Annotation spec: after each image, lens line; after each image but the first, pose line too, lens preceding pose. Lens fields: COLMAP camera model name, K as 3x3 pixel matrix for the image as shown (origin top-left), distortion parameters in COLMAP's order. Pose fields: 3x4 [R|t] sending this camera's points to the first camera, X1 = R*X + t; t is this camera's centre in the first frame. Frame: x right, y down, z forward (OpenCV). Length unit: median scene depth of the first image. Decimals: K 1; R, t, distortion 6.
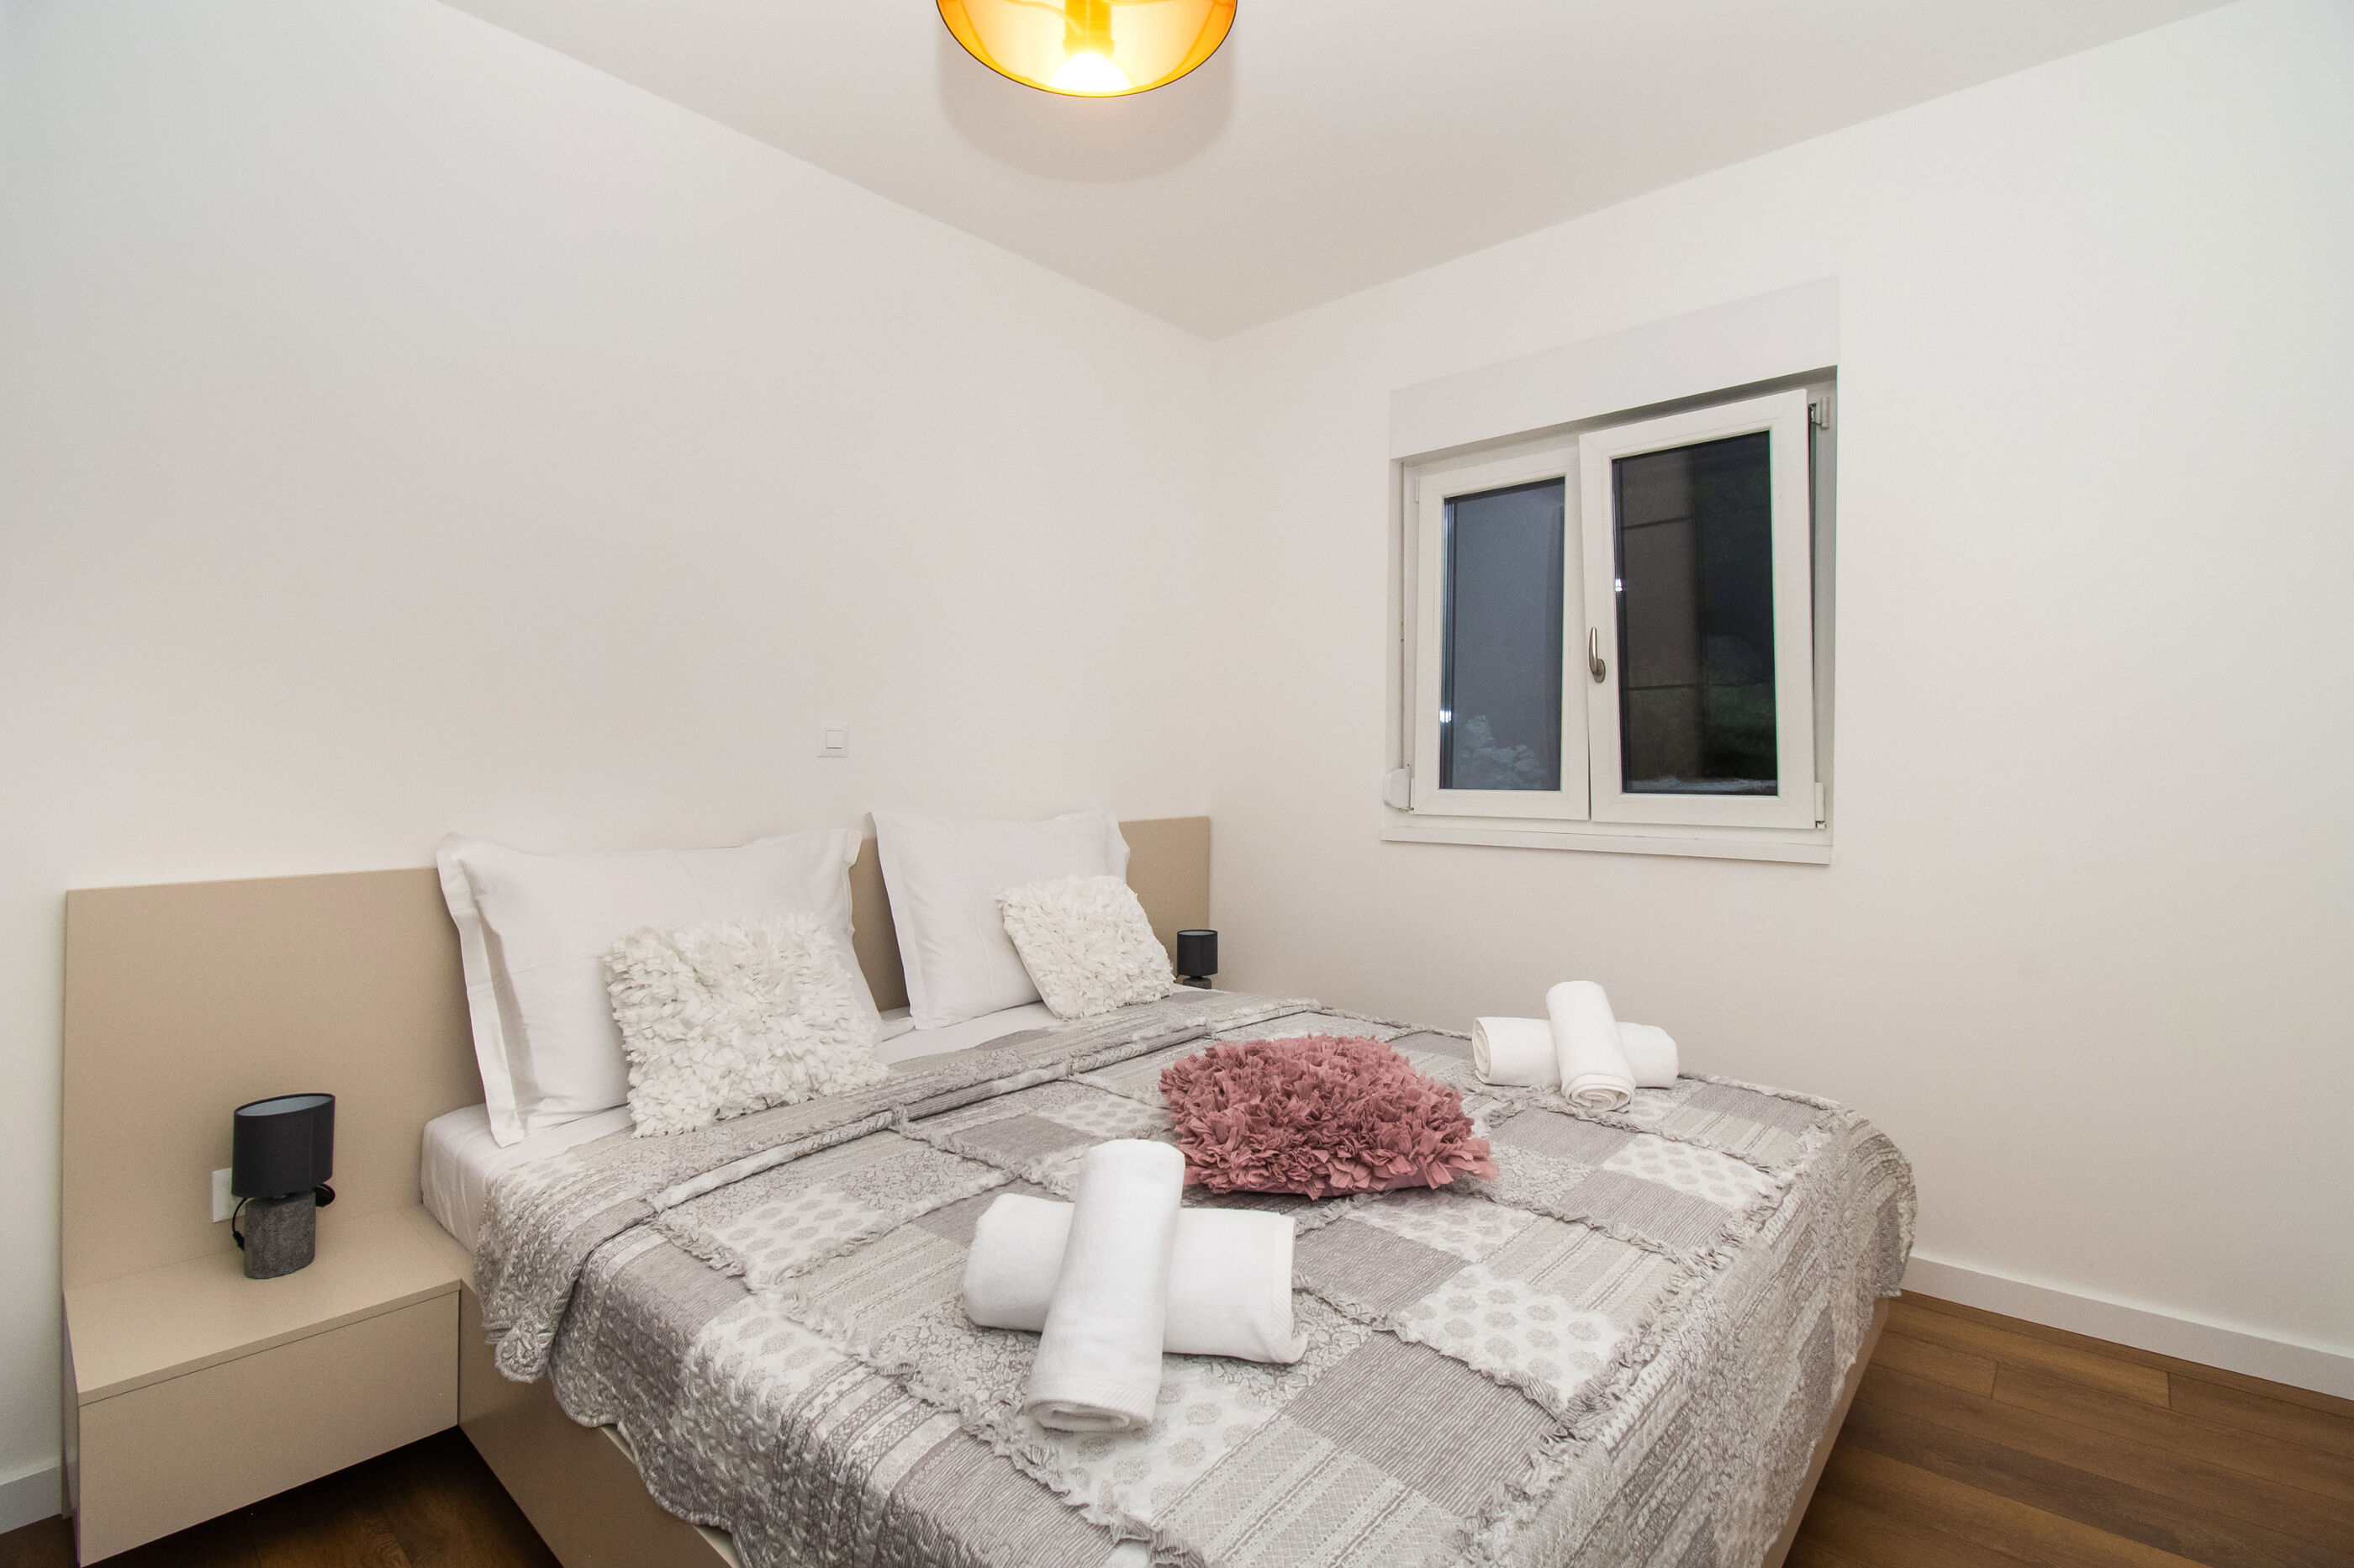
lens RADIAL K [[1050.1, 0, 1181.2], [0, 1050.1, 777.5], [0, 0, 1]] dist [-0.003631, -0.007645]
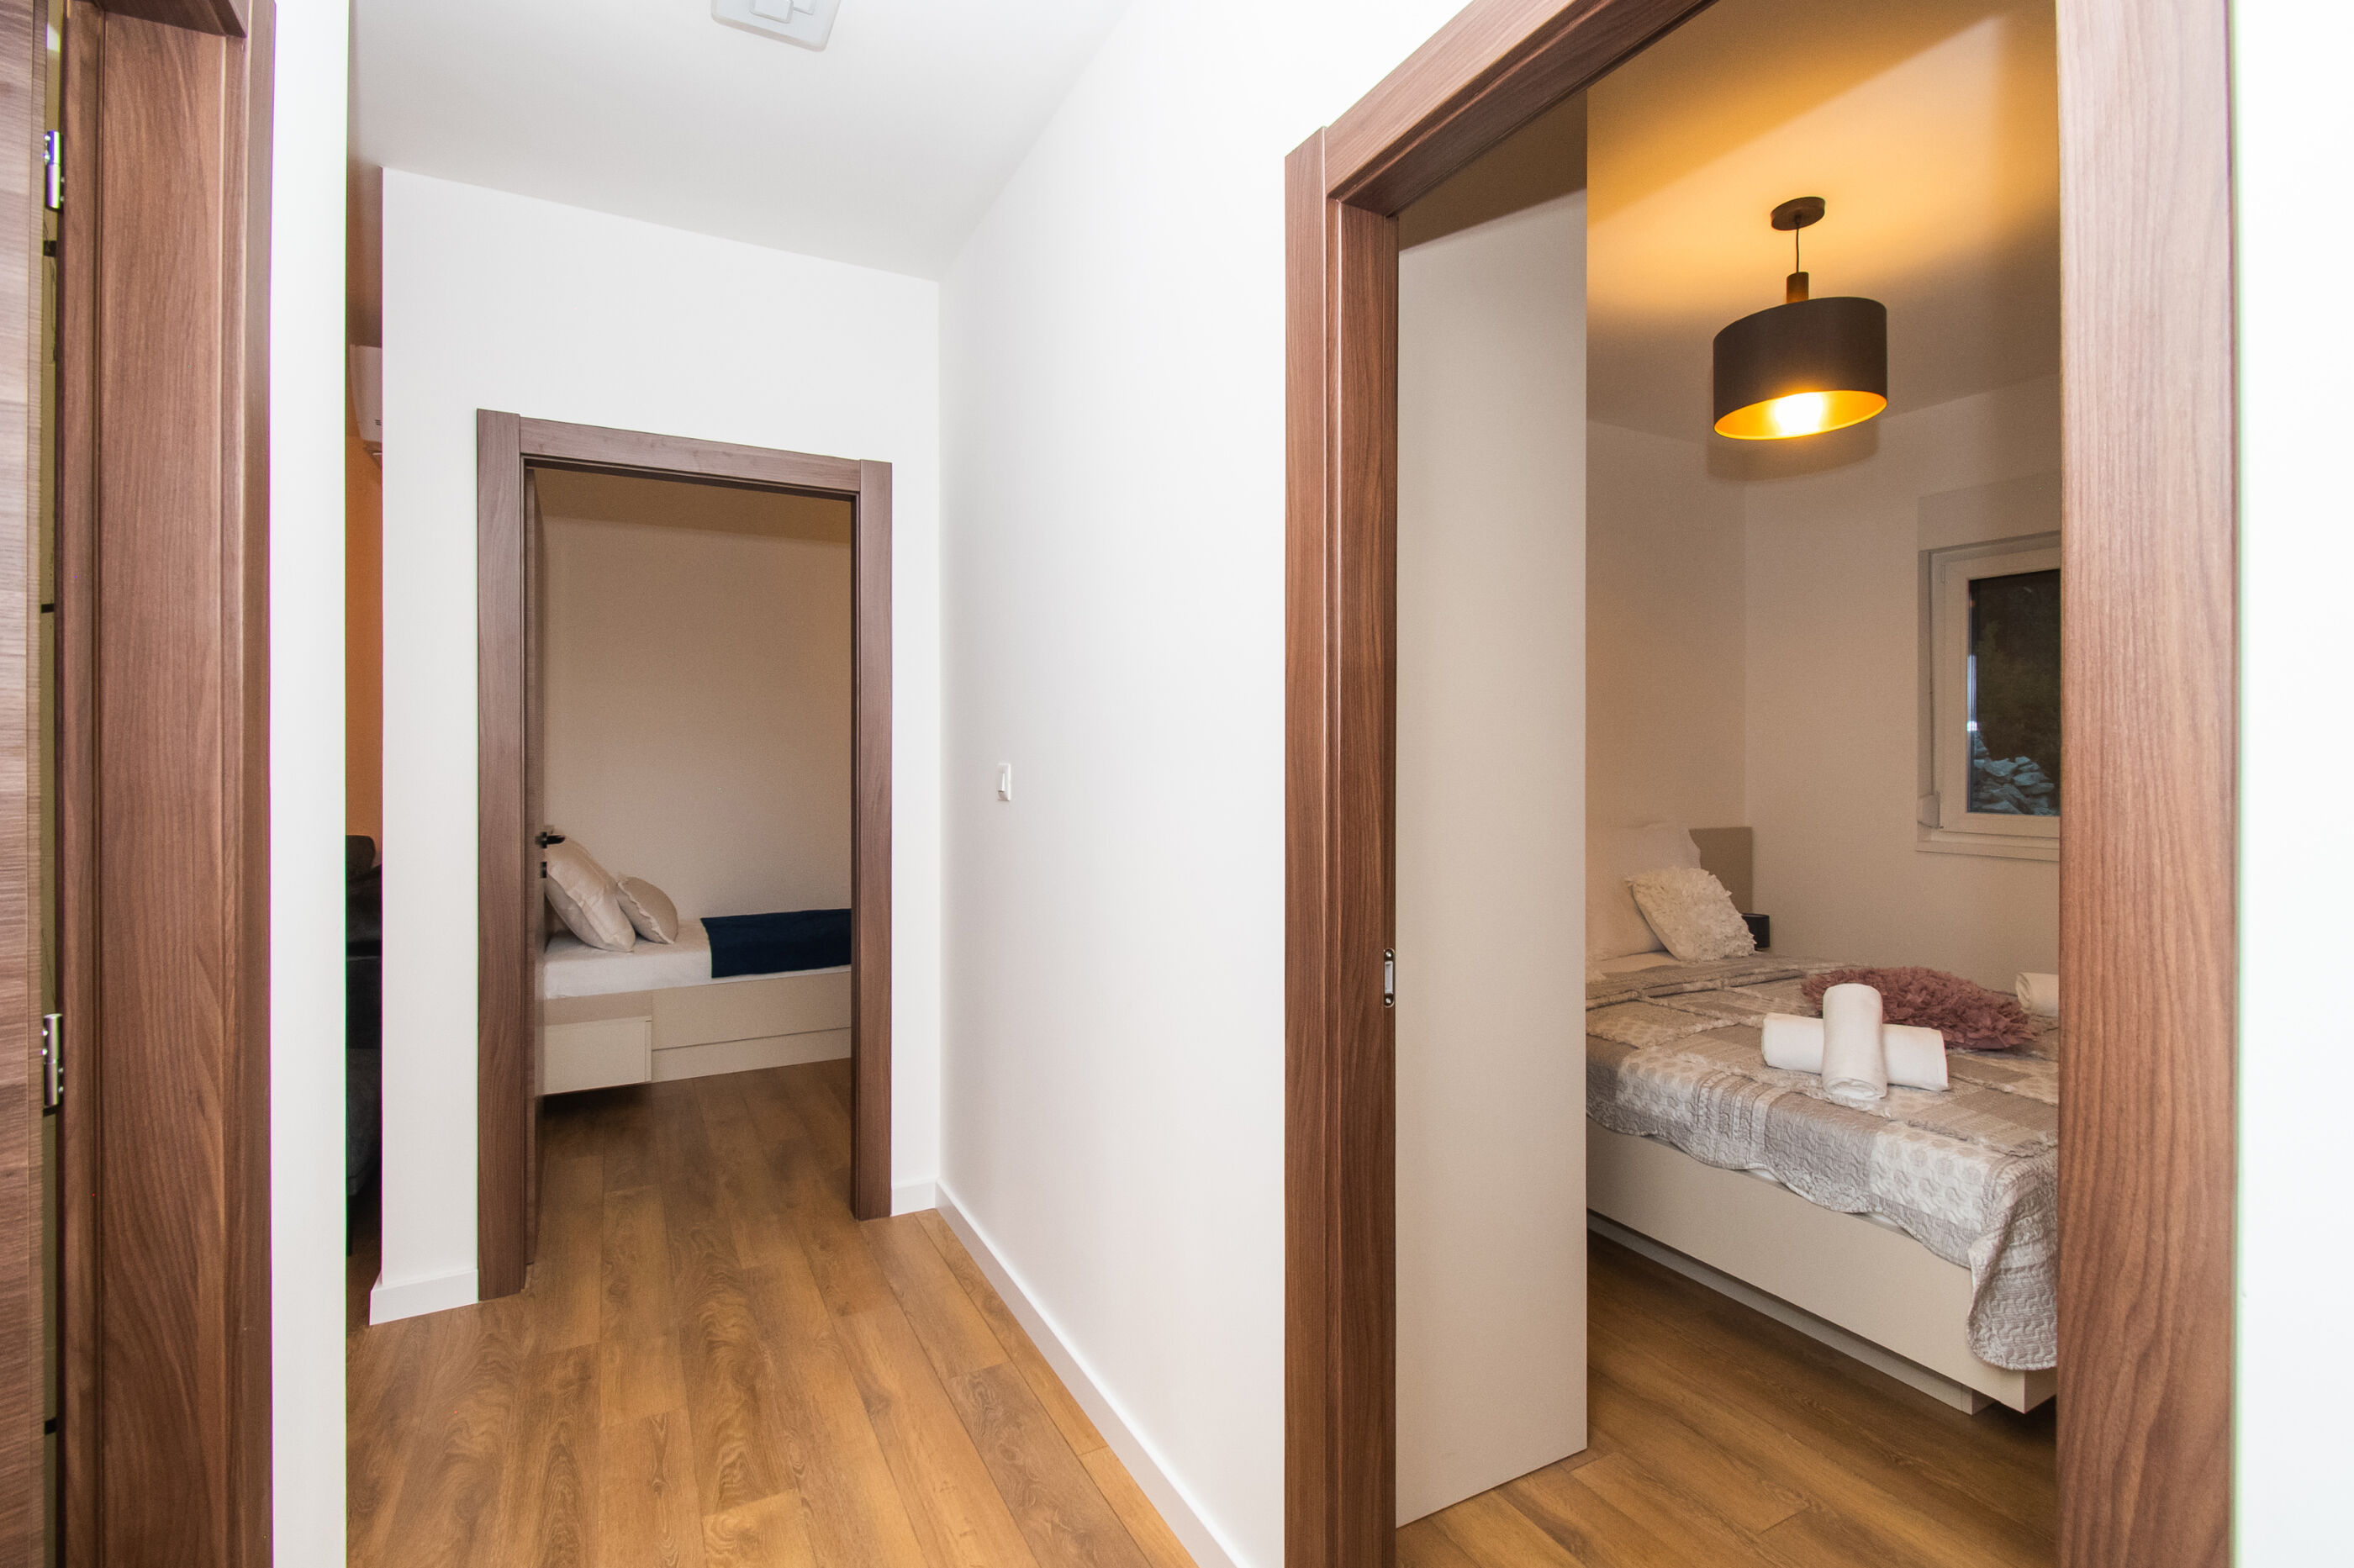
lens RADIAL K [[1050.1, 0, 1229.6], [0, 1050.1, 782.3], [0, 0, 1]] dist [-0.003631, -0.007645]
pose [[0.946740, 0.021461, -0.321283, -0.448974], [-0.018739, 0.999758, 0.011564, -0.052831], [0.321454, -0.004928, 0.946912, -1.106159]]
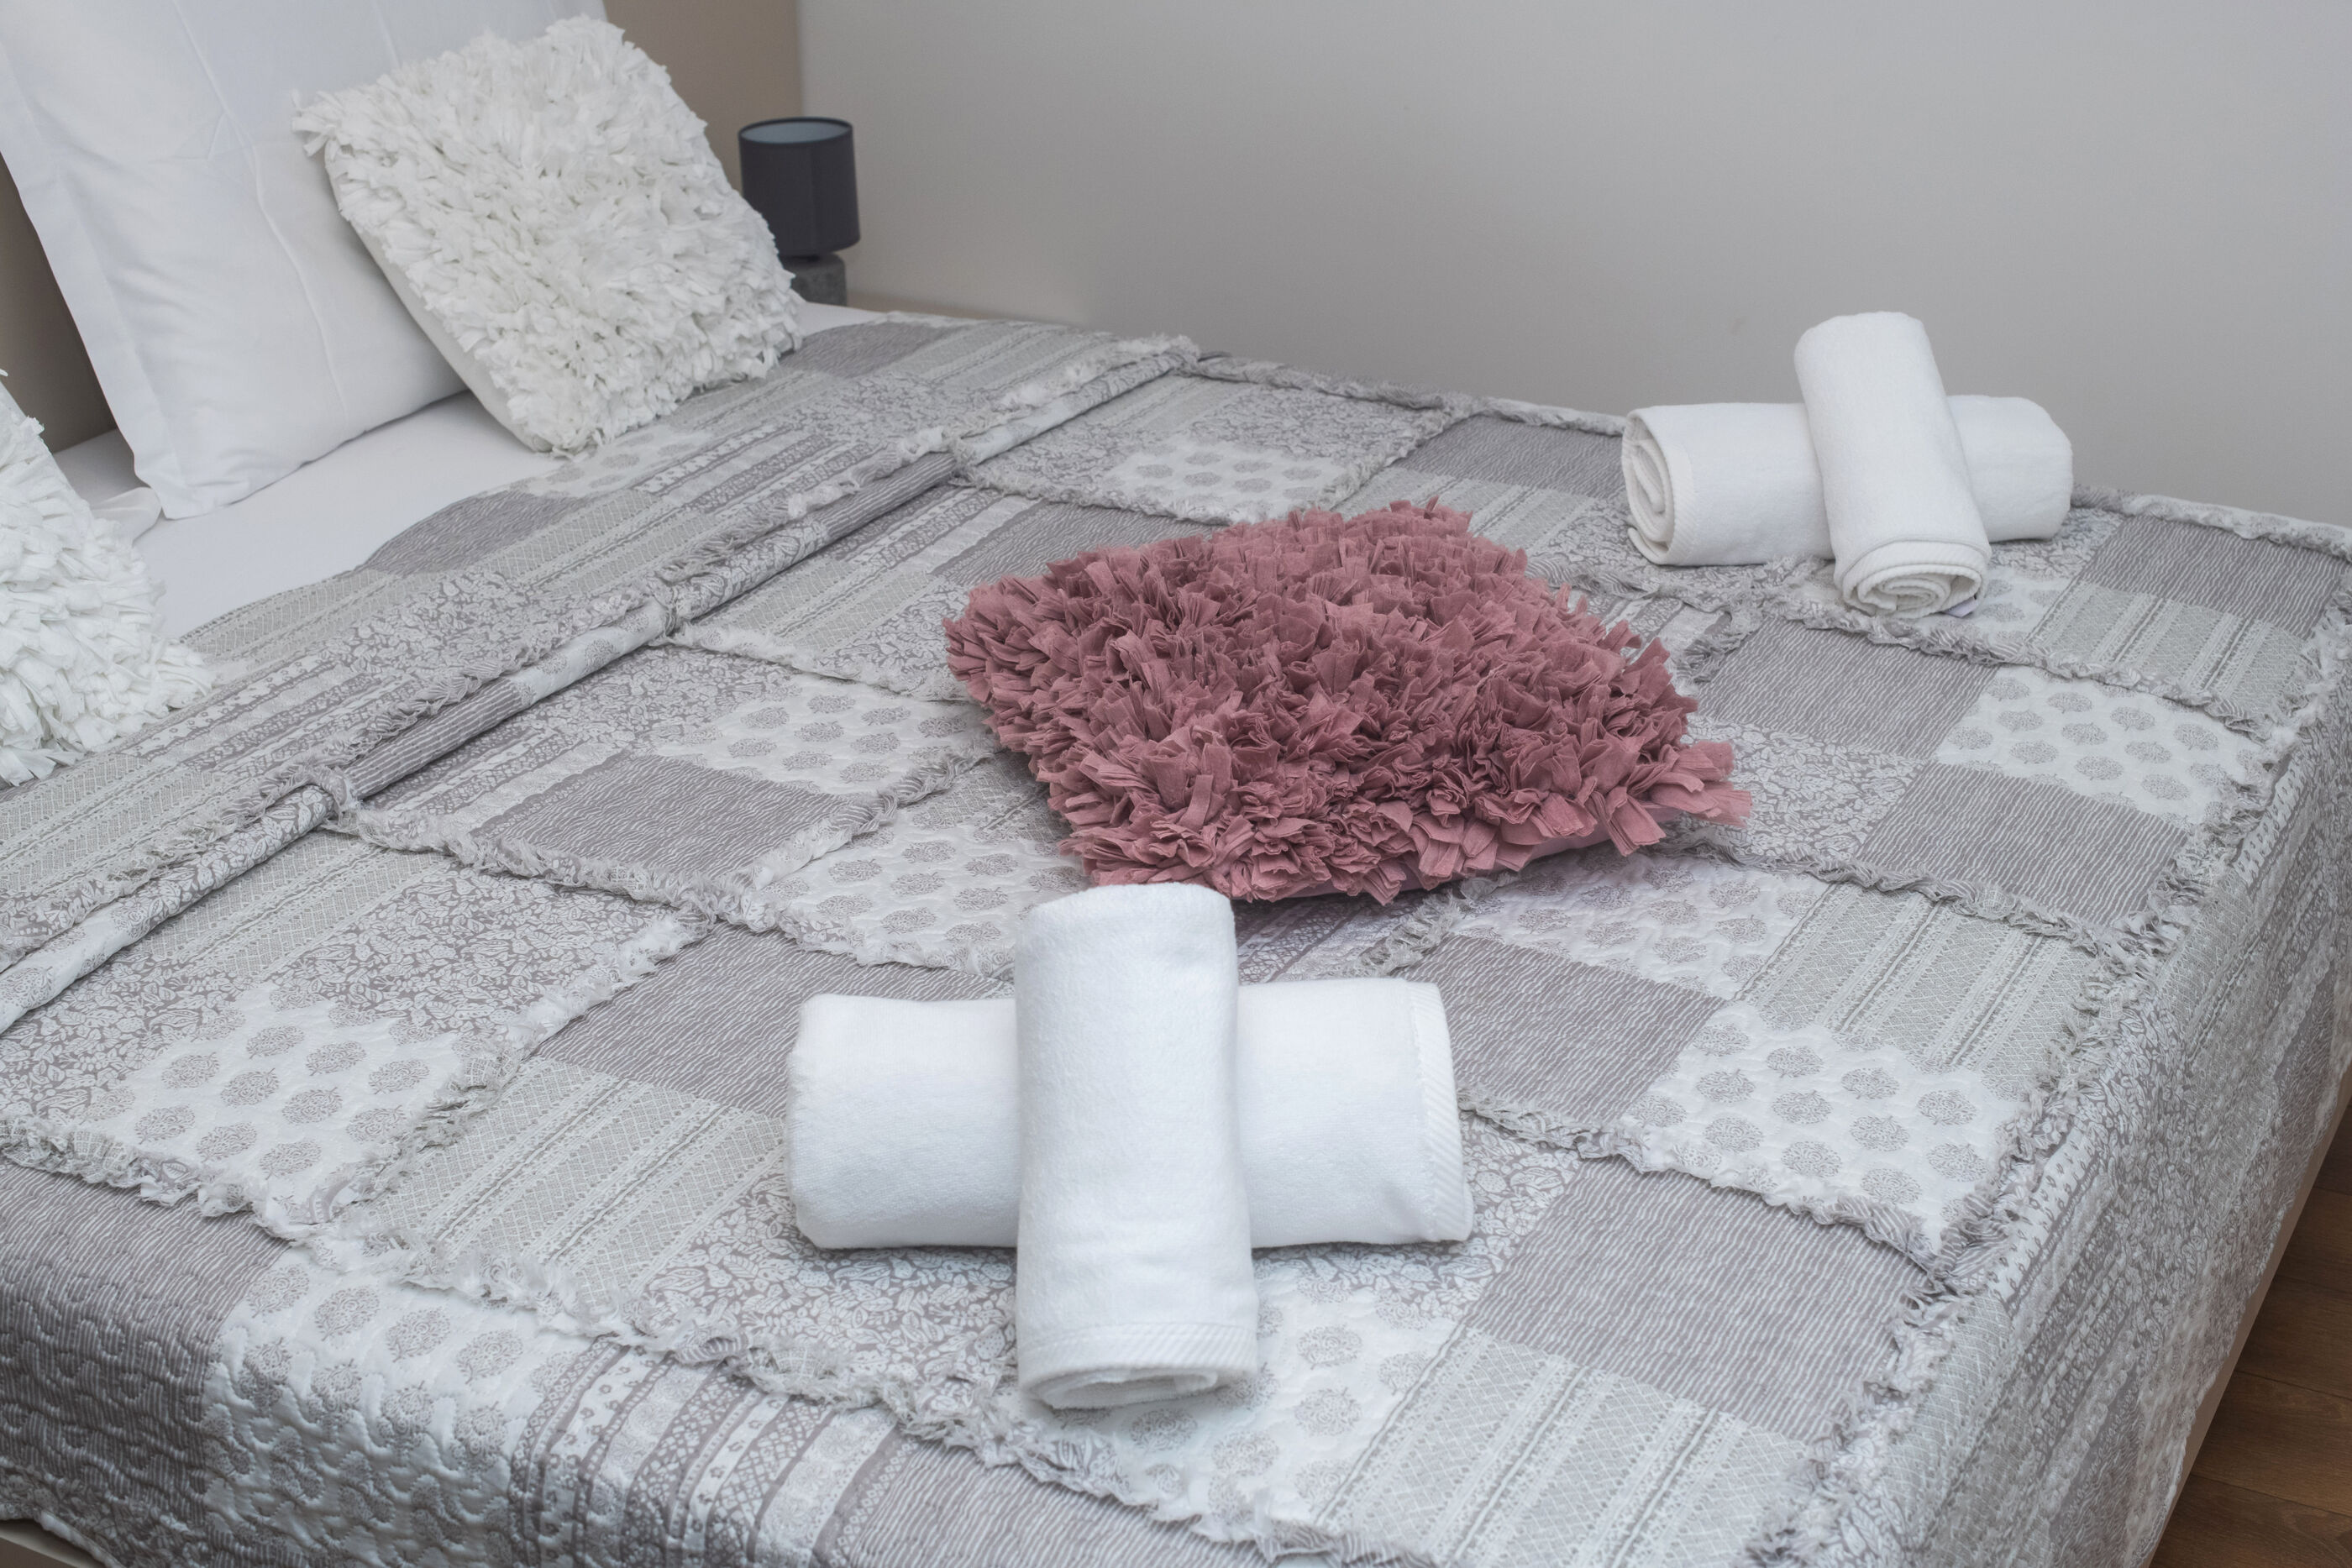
lens RADIAL K [[3329.5, 0, 1196.7], [0, 3329.5, 773.2], [0, 0, 1]] dist [-0.079142, 0.000000]
pose [[0.972947, -0.103938, 0.206328, -0.256270], [0.011931, 0.914497, 0.404417, -0.254917], [-0.230721, -0.391014, 0.890997, -0.285812]]
